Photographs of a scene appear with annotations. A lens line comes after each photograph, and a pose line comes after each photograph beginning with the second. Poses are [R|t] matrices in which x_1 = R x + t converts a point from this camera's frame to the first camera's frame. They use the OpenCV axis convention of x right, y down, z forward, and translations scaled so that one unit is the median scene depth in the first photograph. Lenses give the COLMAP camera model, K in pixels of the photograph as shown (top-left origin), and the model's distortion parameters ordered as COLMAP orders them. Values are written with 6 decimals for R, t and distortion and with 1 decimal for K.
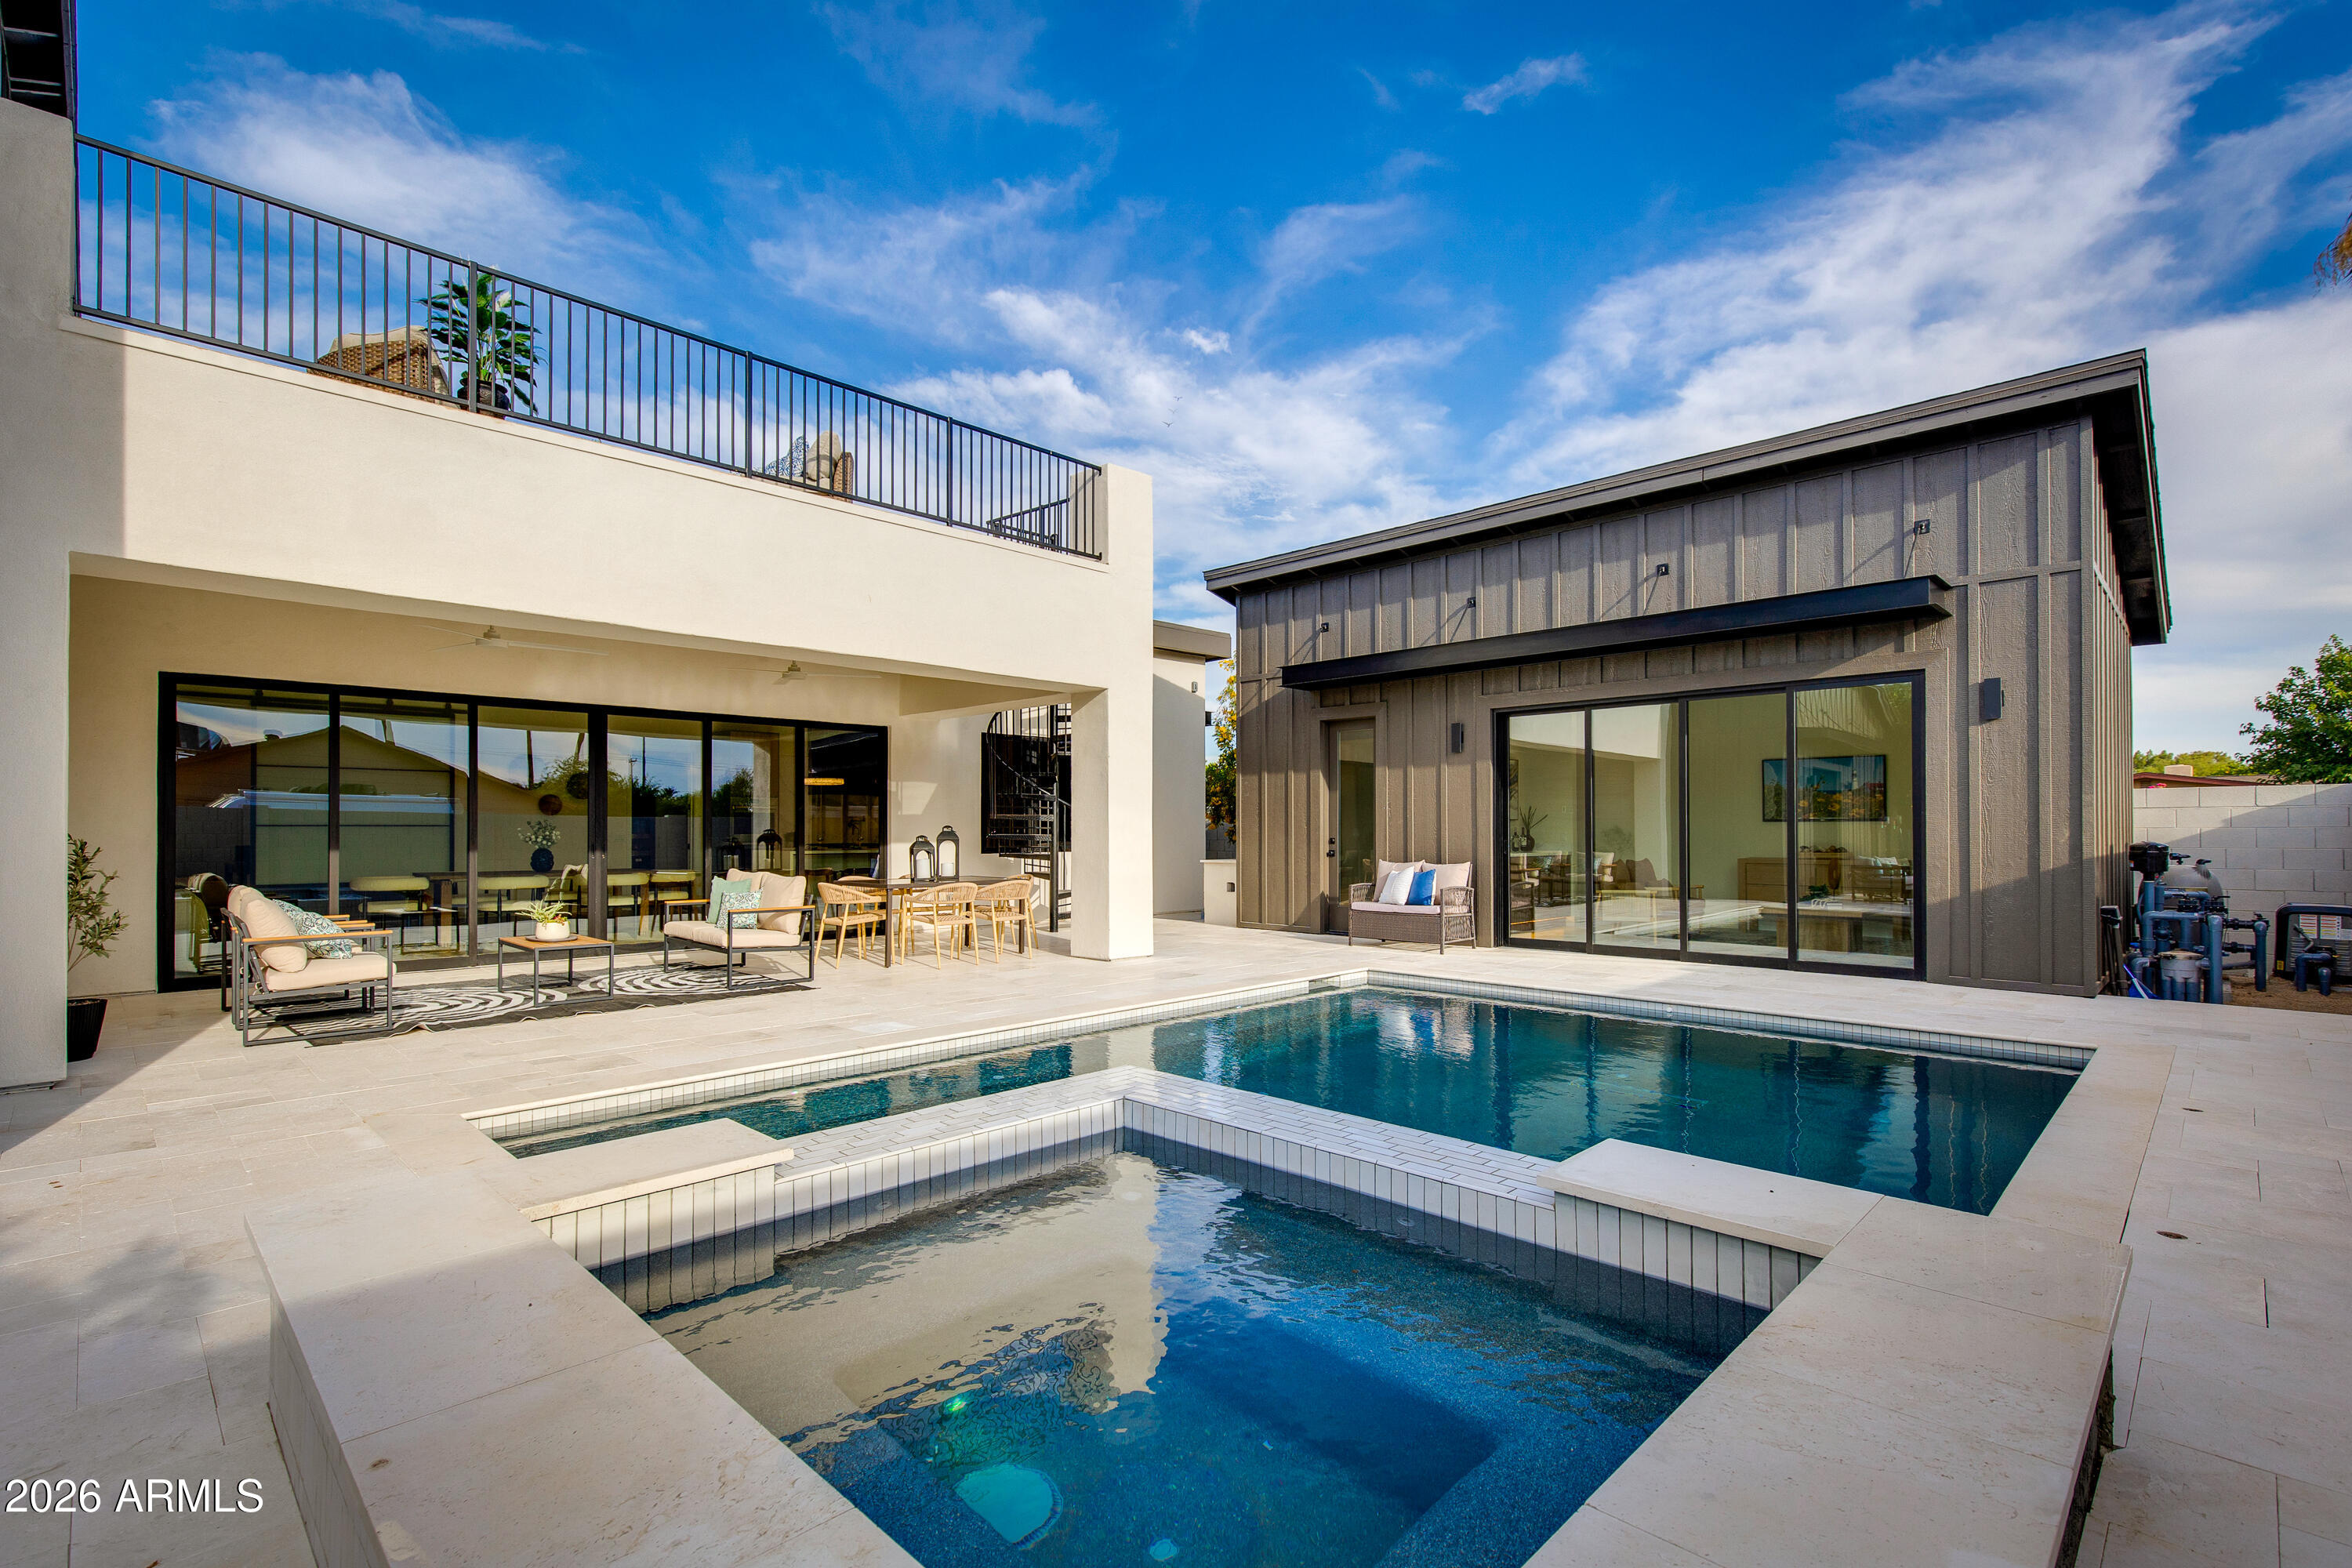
lens RADIAL K [[1077.5, 0, 1130.5], [0, 1077.5, 816.3], [0, 0, 1]] dist [-0.004204, -0.000989]
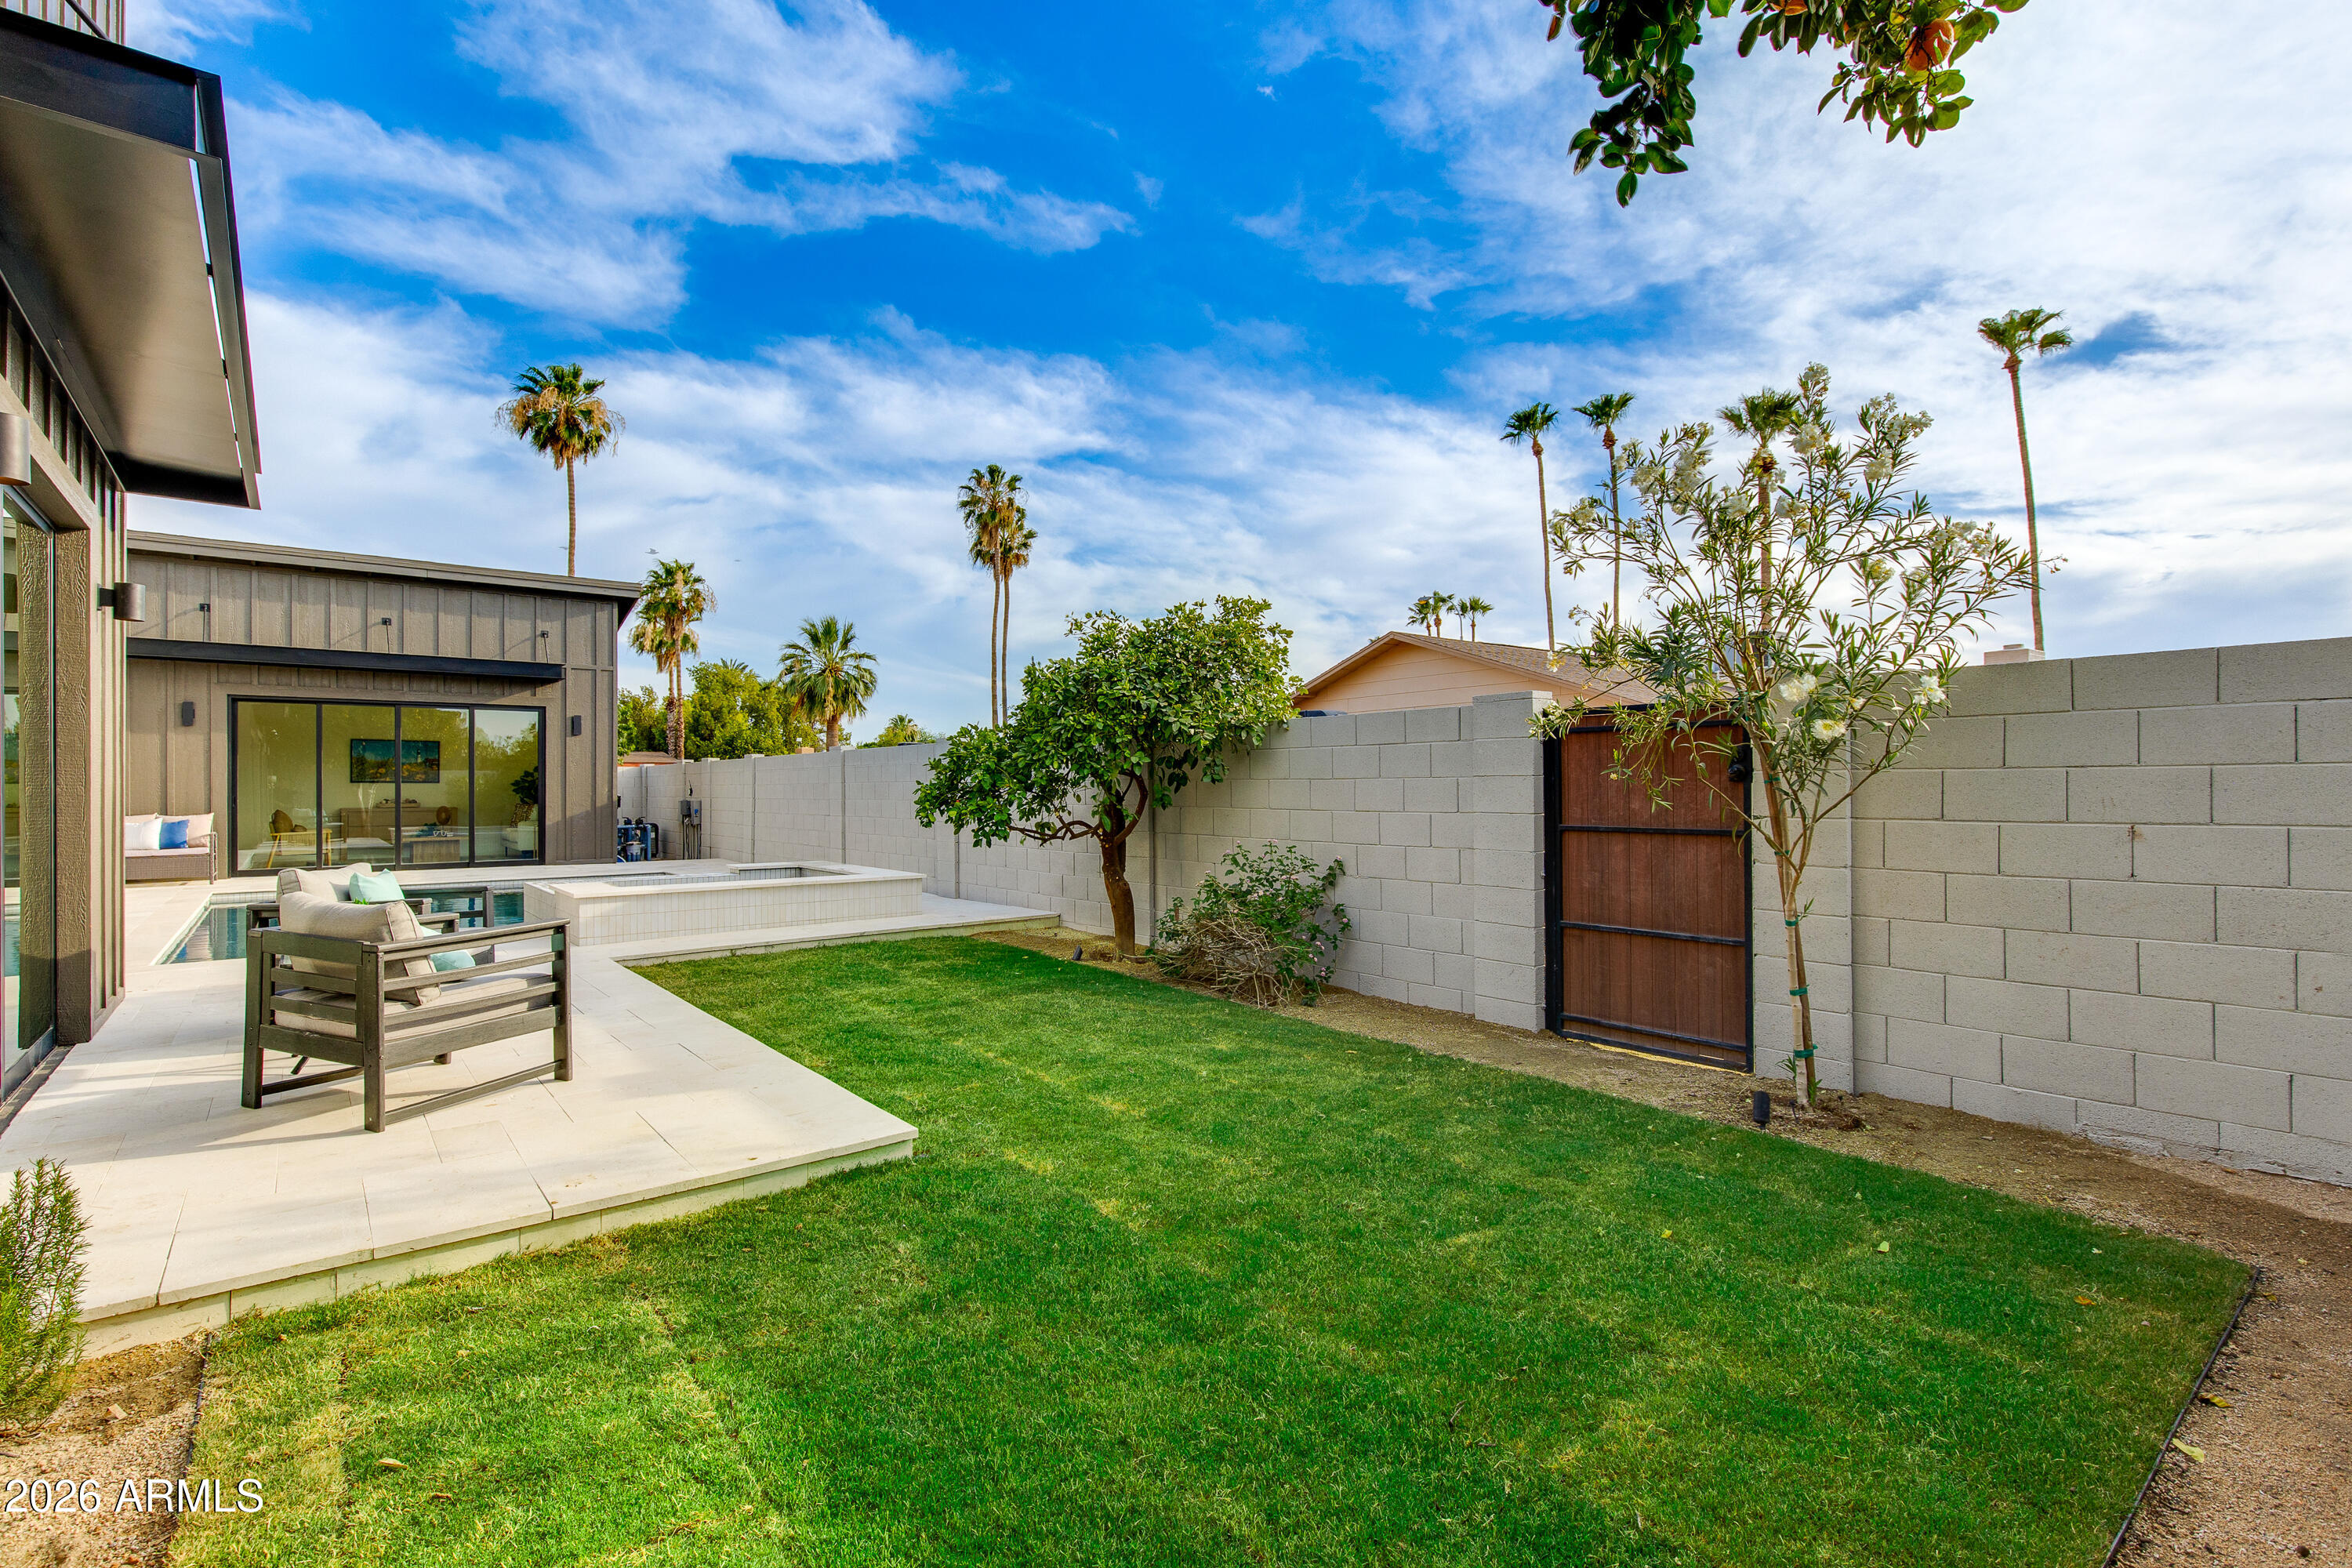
lens RADIAL K [[1077.5, 0, 1164.3], [0, 1077.5, 783.5], [0, 0, 1]] dist [-0.004204, -0.000989]
pose [[0.094526, 0.005078, 0.995509, -1.081524], [-0.011717, 0.999923, -0.003988, -0.001366], [-0.995453, -0.011288, 0.094579, -0.307657]]
